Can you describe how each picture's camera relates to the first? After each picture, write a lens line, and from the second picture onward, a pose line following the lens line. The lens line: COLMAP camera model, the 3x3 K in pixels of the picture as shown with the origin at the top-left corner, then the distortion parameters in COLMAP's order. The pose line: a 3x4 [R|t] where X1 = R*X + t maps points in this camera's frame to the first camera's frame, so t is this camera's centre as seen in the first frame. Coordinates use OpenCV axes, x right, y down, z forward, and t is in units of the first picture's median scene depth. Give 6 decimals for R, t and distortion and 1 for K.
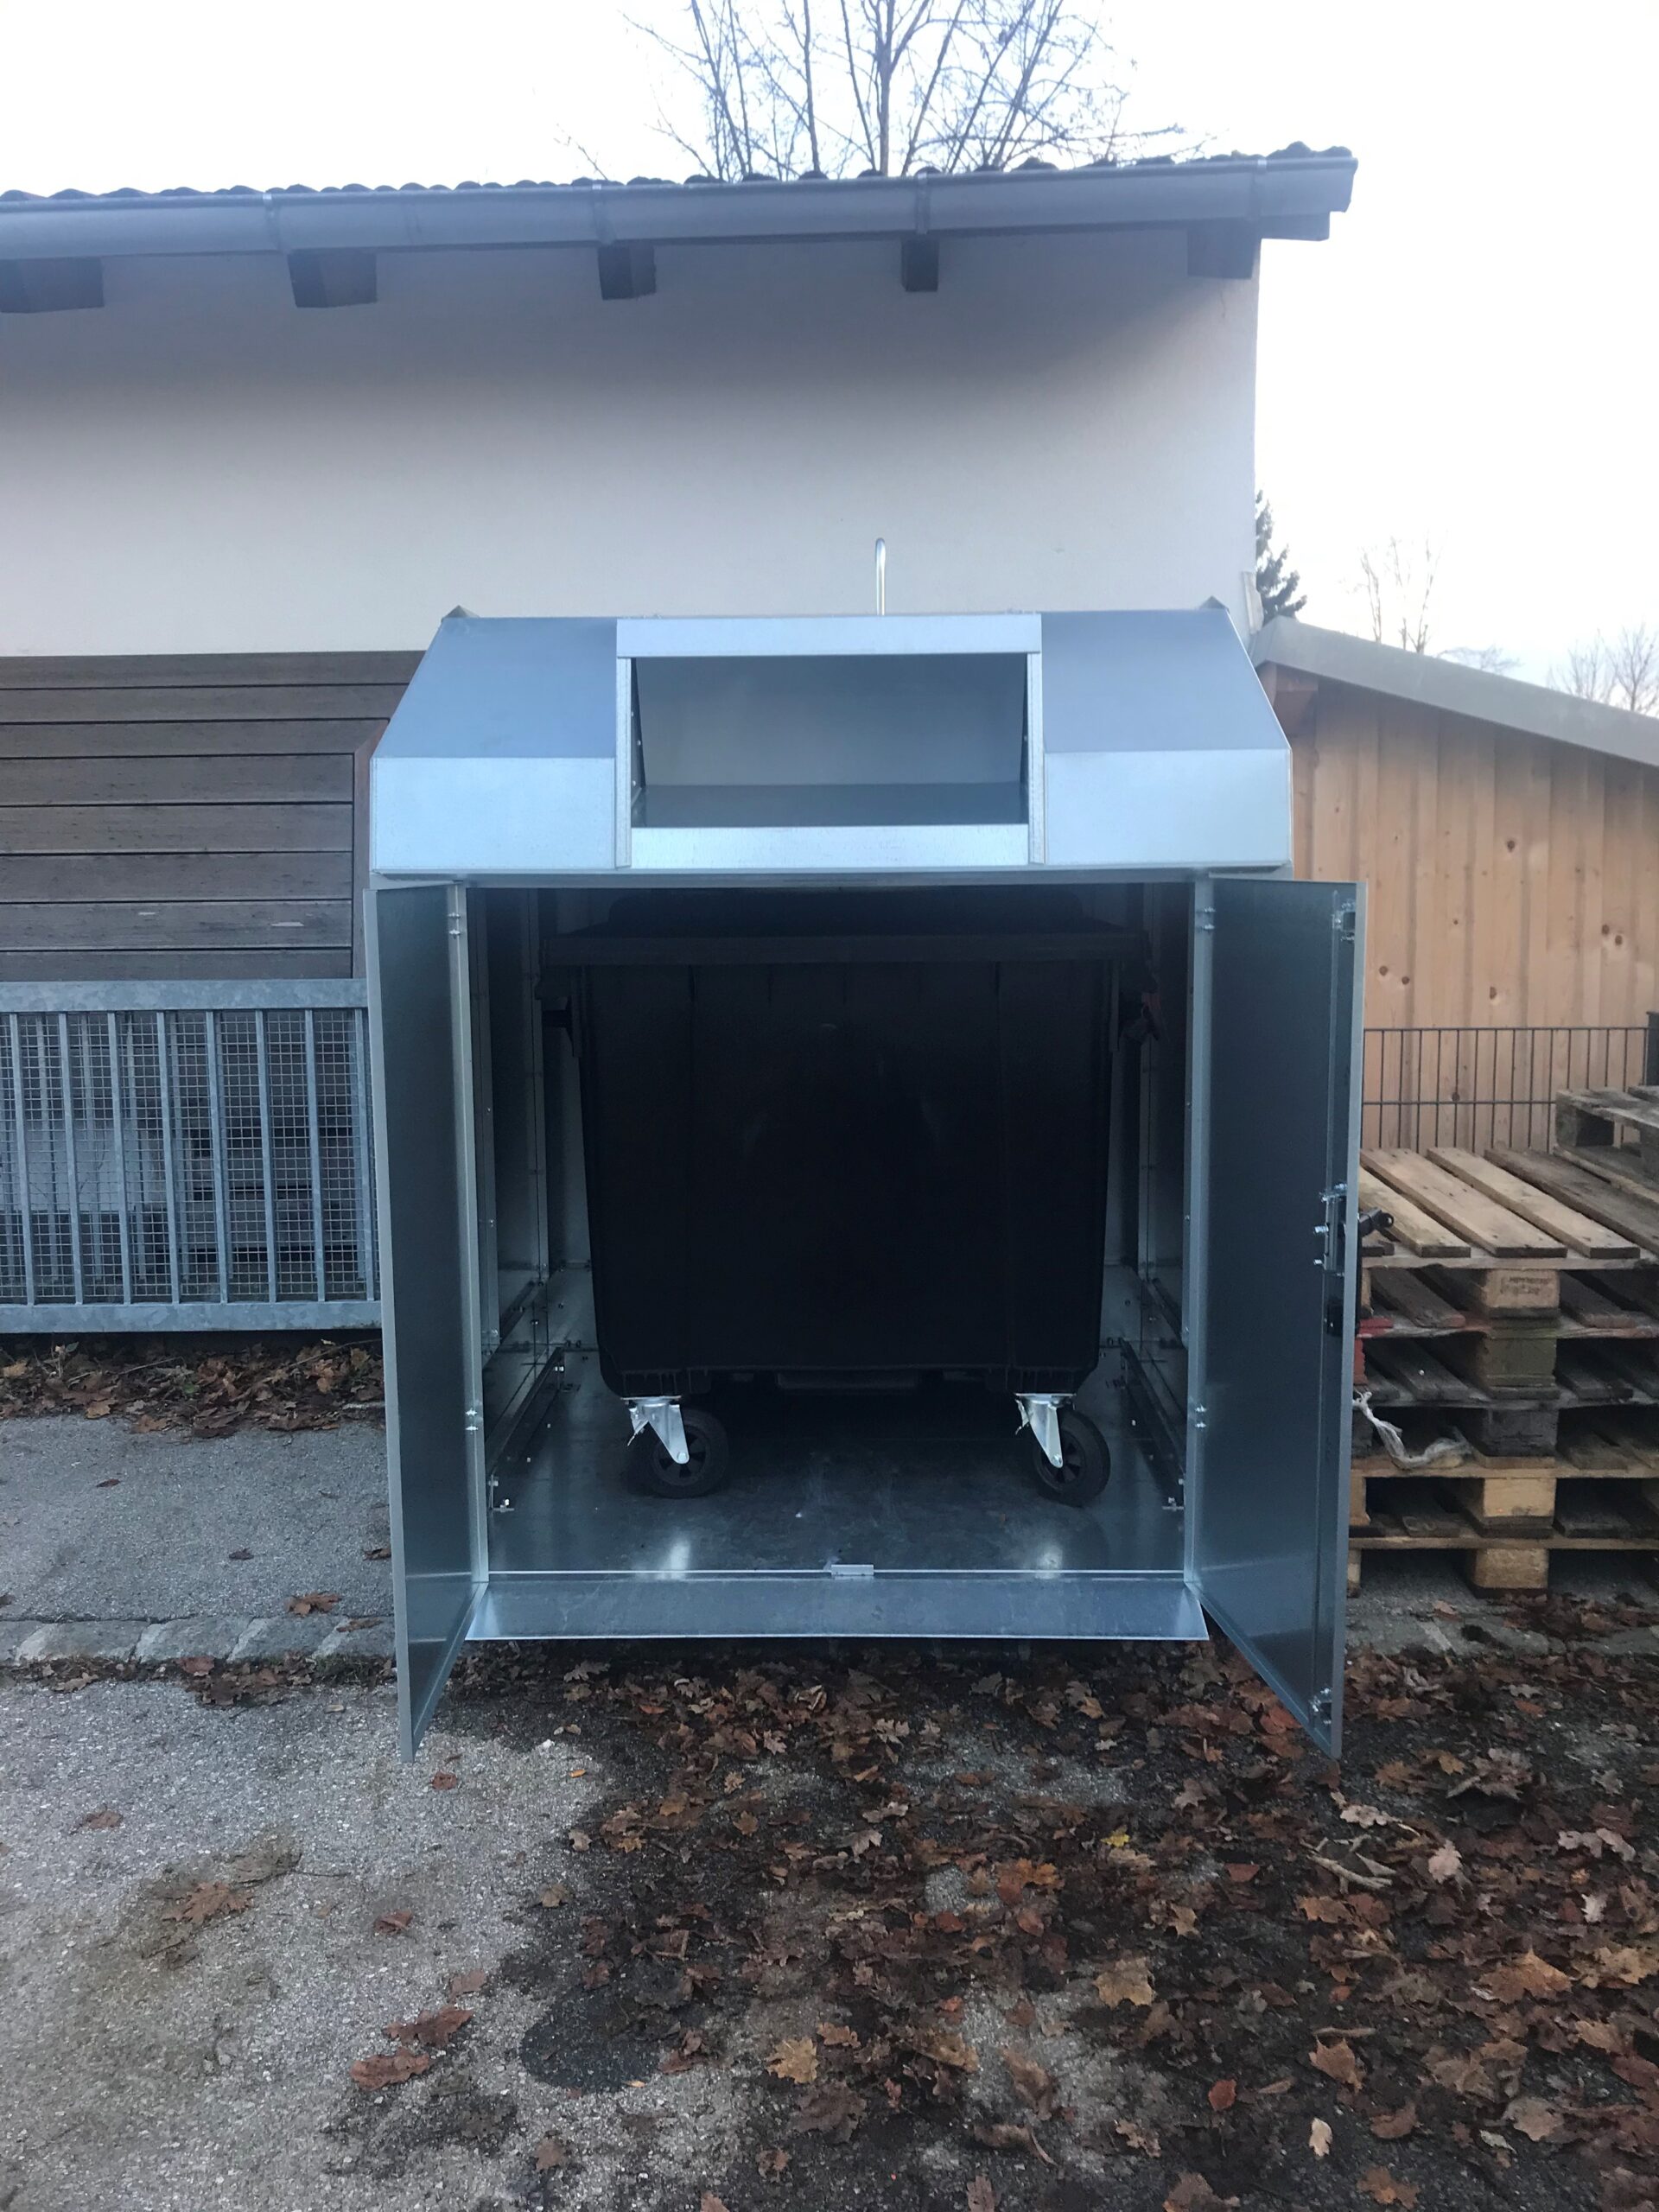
lens RADIAL K [[1822.5, 0, 829.5], [0, 1822.5, 1106.0], [0, 0, 1]] dist [0.047117, -0.055532]
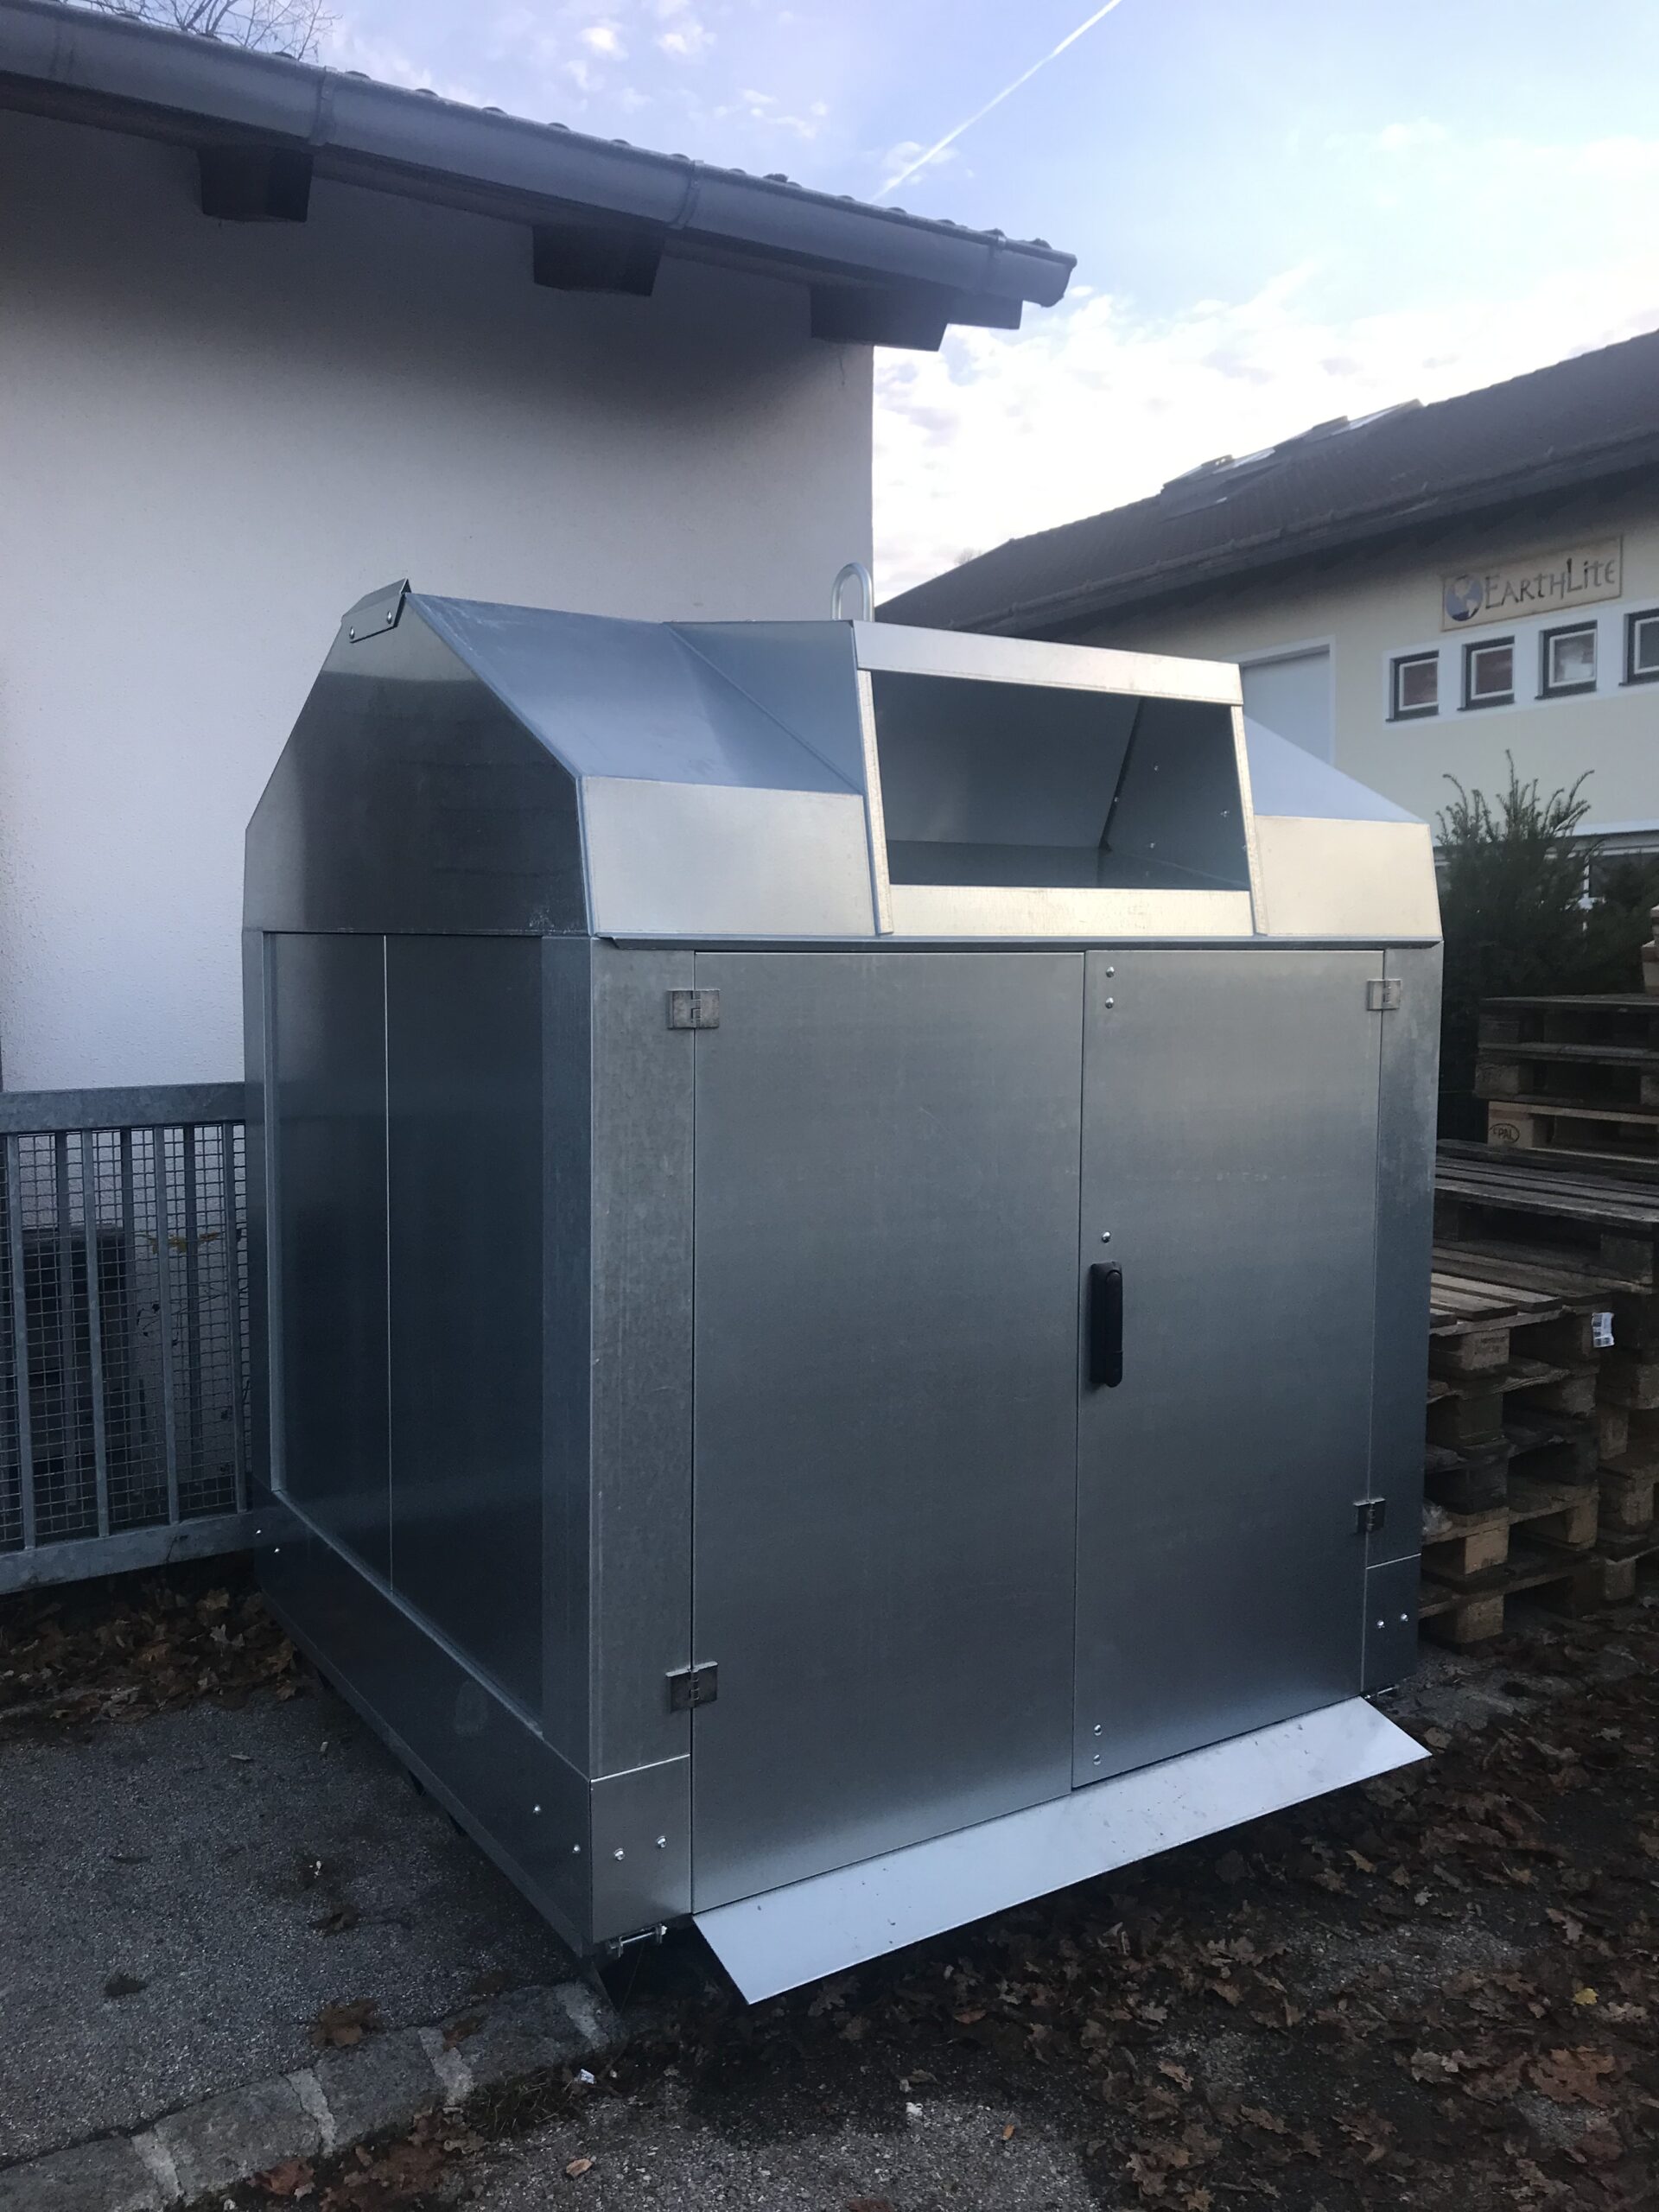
lens RADIAL K [[1822.5, 0, 829.5], [0, 1822.5, 1106.0], [0, 0, 1]] dist [0.047117, -0.055532]
pose [[0.823559, -0.036532, 0.566053, -0.524673], [0.064149, 0.997520, -0.028953, -0.033043], [-0.563592, 0.060156, 0.823860, 0.341357]]
